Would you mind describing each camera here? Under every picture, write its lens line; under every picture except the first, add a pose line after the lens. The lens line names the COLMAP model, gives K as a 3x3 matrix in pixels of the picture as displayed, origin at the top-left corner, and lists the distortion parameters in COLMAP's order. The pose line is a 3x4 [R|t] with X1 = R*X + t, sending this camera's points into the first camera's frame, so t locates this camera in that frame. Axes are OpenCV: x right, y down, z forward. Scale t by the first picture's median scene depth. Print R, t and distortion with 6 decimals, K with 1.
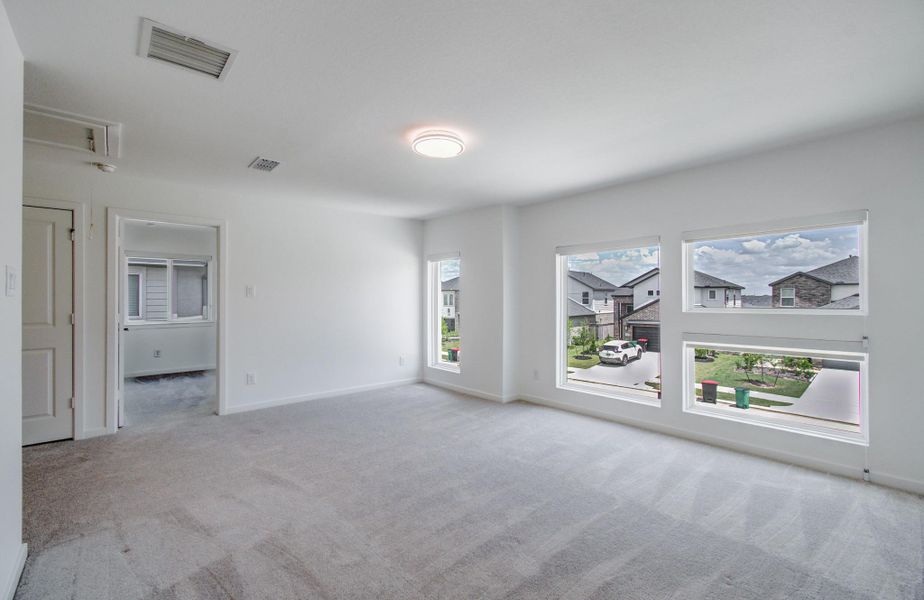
lens RADIAL K [[401.7, 0, 462.0], [0, 401.7, 300.0], [0, 0, 1]] dist [-0.002280, -0.000149]
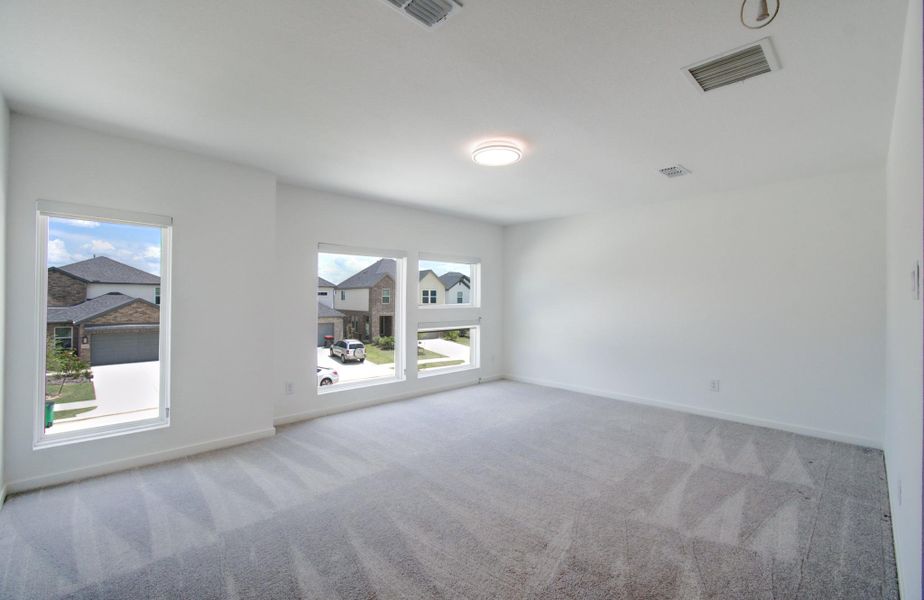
lens RADIAL K [[401.7, 0, 462.0], [0, 401.7, 300.0], [0, 0, 1]] dist [-0.002280, -0.000149]
pose [[-0.042927, -0.000809, 0.999078, -0.114319], [-0.004640, 0.999989, 0.000611, 0.000032], [-0.999067, -0.004610, -0.042930, 0.116957]]
